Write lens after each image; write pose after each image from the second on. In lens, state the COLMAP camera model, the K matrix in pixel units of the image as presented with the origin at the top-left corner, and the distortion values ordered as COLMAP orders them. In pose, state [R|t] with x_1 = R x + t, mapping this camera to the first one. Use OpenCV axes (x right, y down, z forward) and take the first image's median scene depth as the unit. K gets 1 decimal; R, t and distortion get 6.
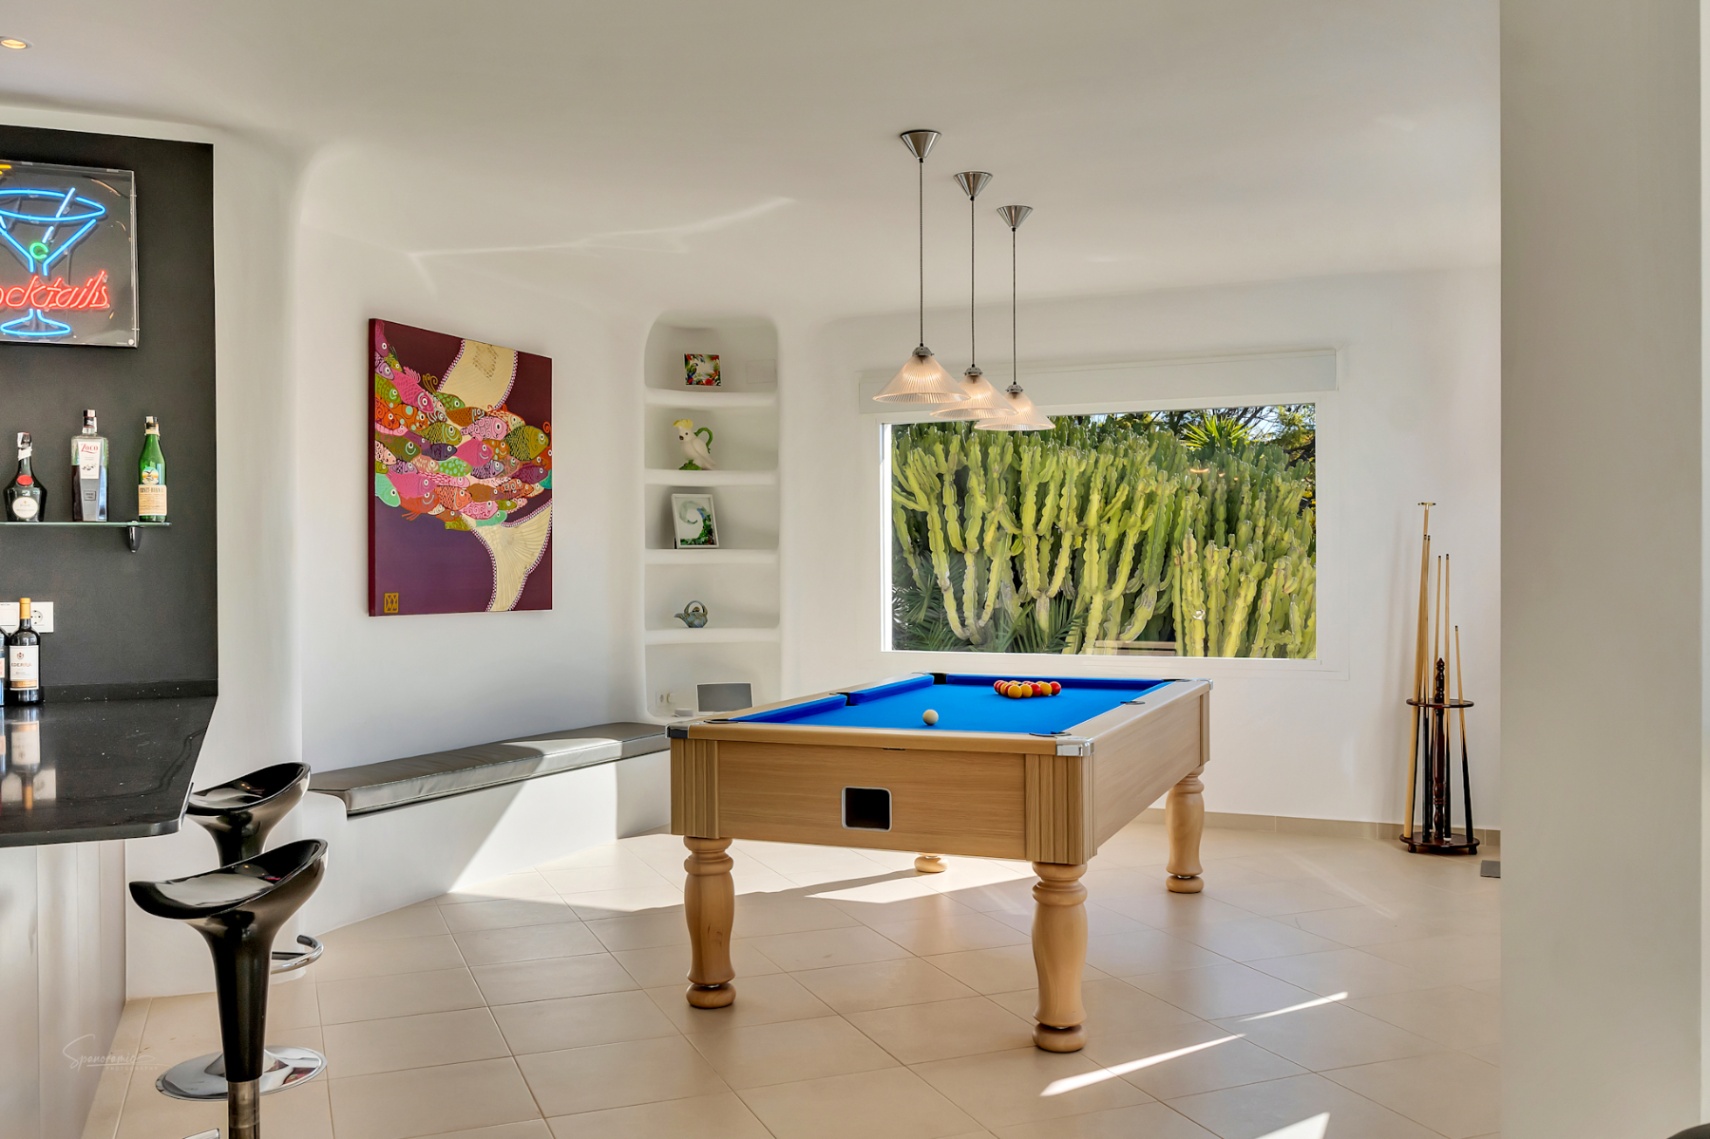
lens RADIAL K [[1450.7, 0, 847.8], [0, 1450.7, 577.1], [0, 0, 1]] dist [-0.010811, 0.004643]
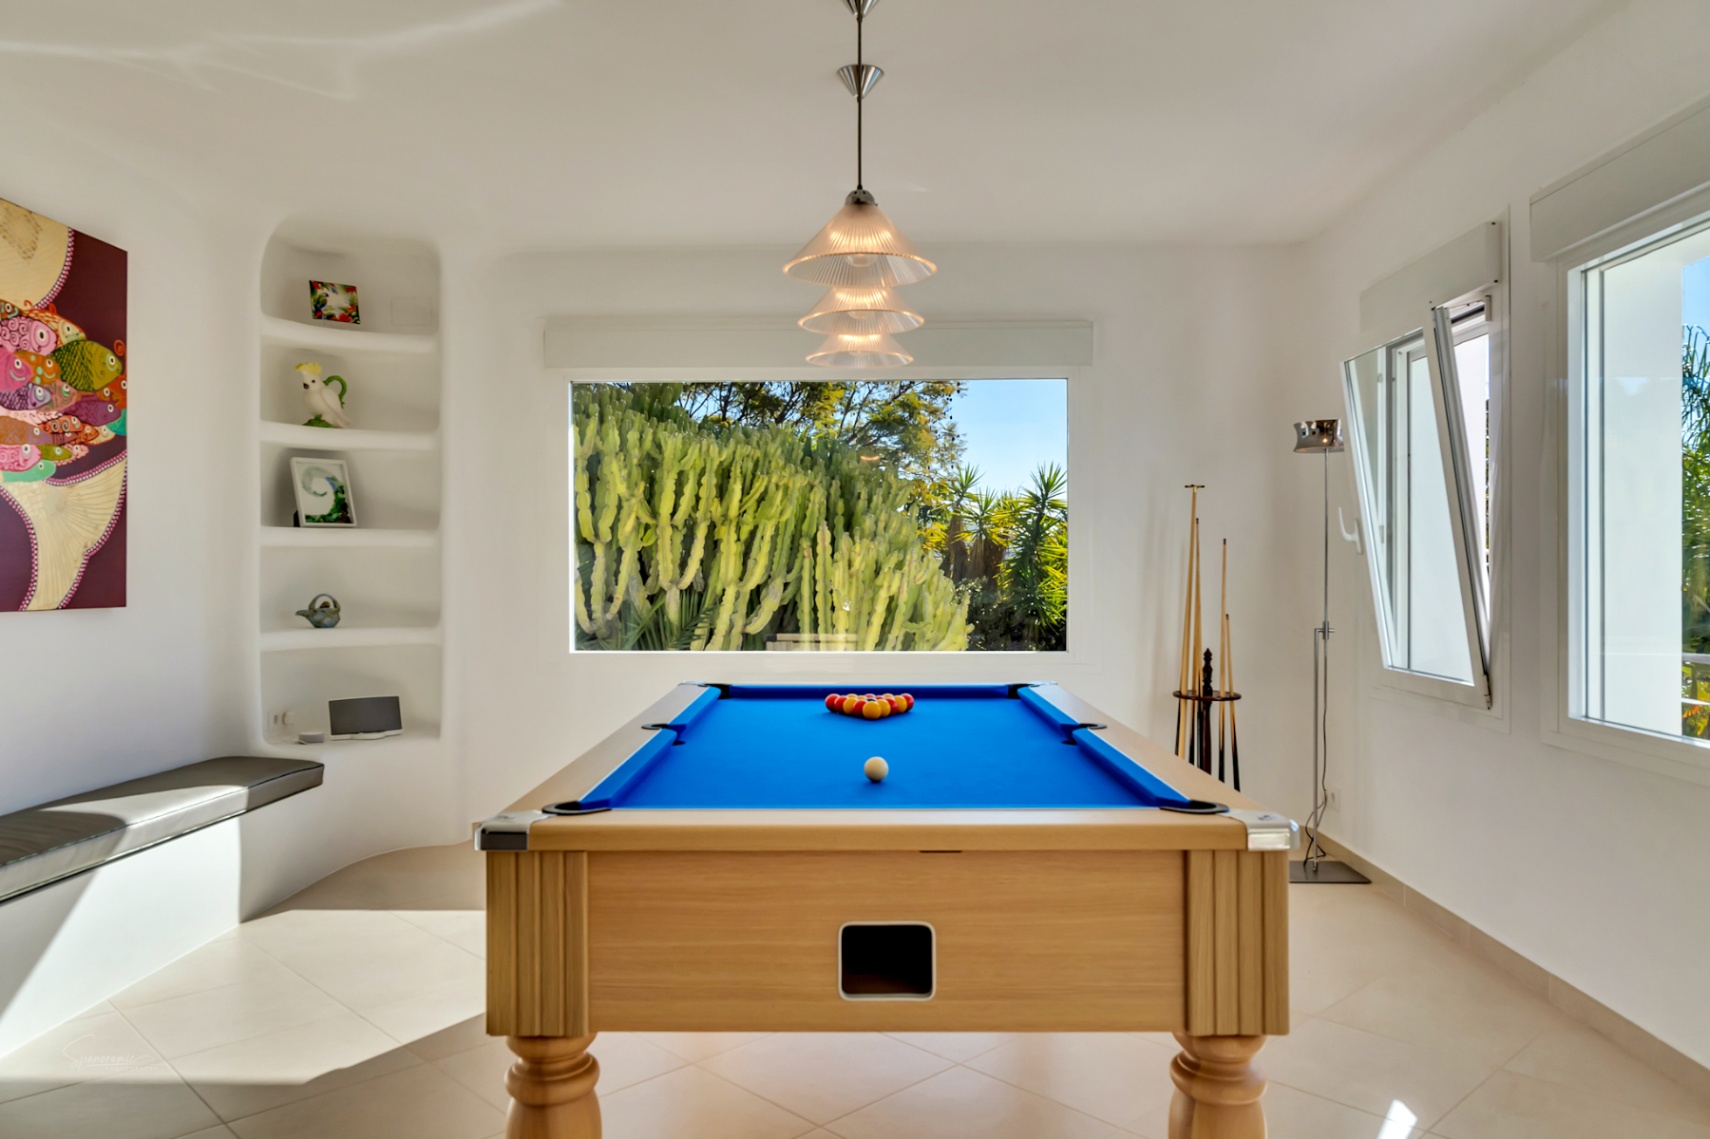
lens RADIAL K [[1206.2, 0, 857.6], [0, 1206.2, 568.0], [0, 0, 1]] dist [-0.005054, -0.005917]
pose [[0.925883, 0.002044, 0.377806, -0.101882], [0.000169, 0.999983, -0.005822, 0.007490], [-0.377811, 0.005454, 0.925867, 0.344479]]
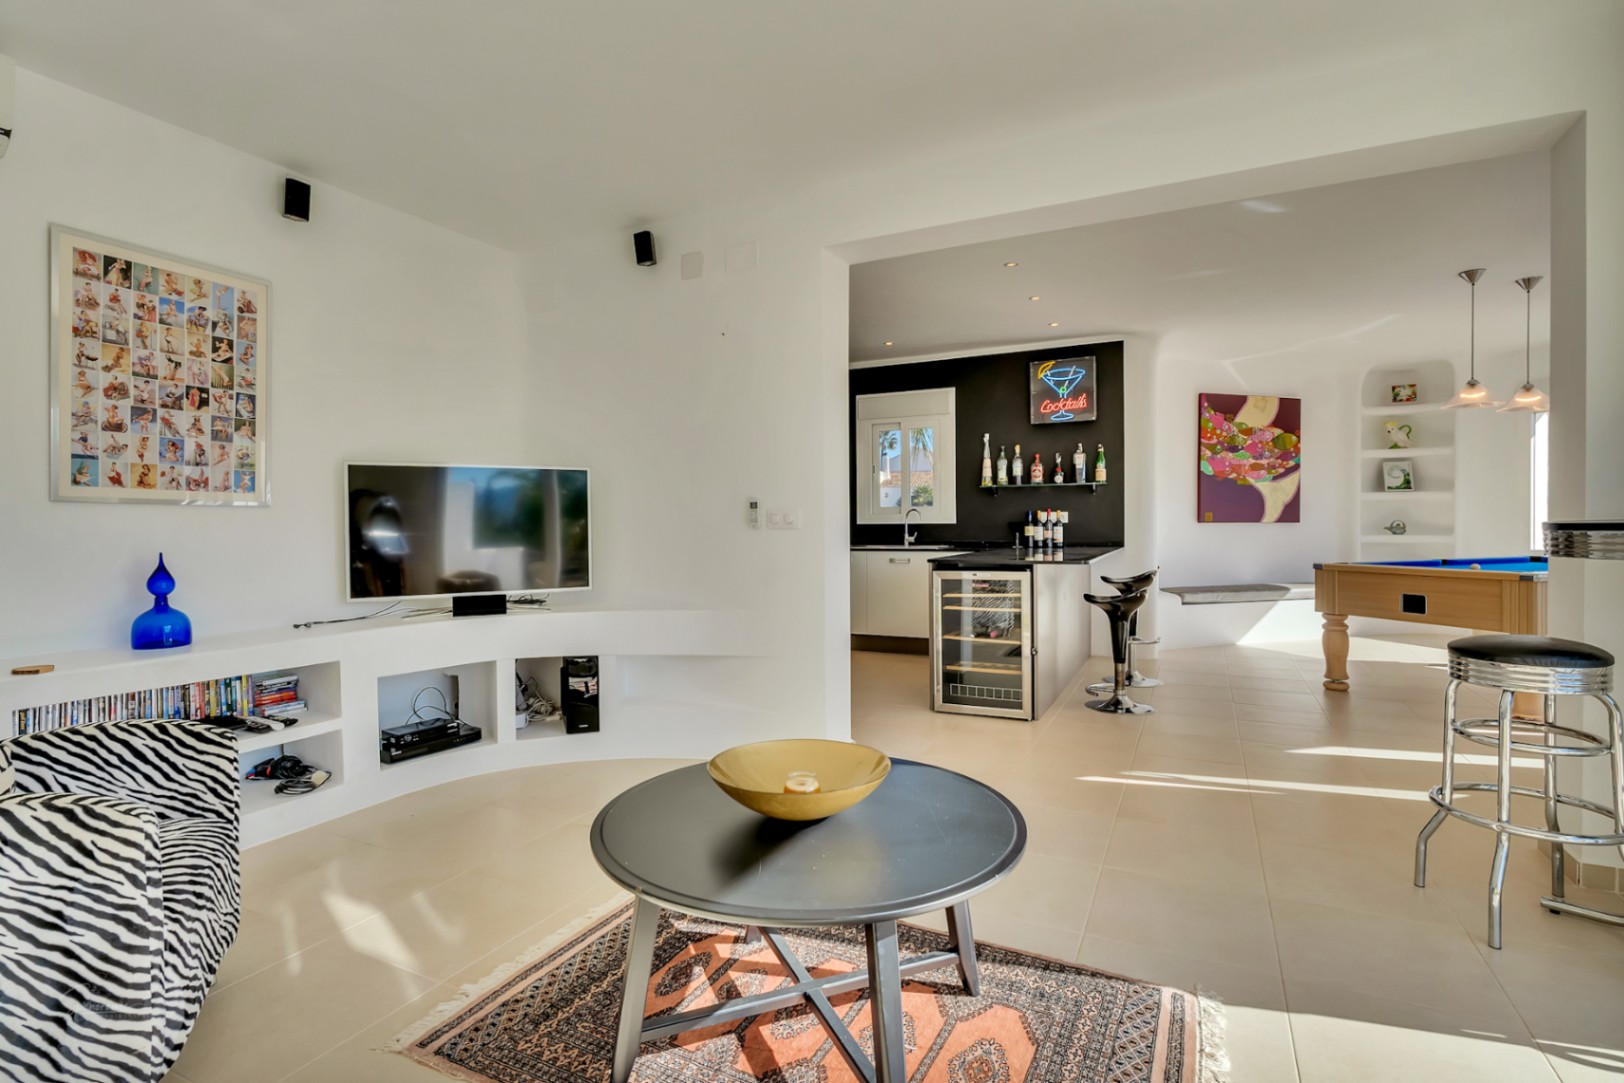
lens RADIAL K [[775.3, 0, 805.9], [0, 775.3, 532.5], [0, 0, 1]] dist [-0.005528, -0.000900]
pose [[0.659100, 0.010822, -0.751978, 0.165351], [-0.001012, 0.999908, 0.013503, 0.023866], [0.752055, -0.008139, 0.659050, -0.251953]]
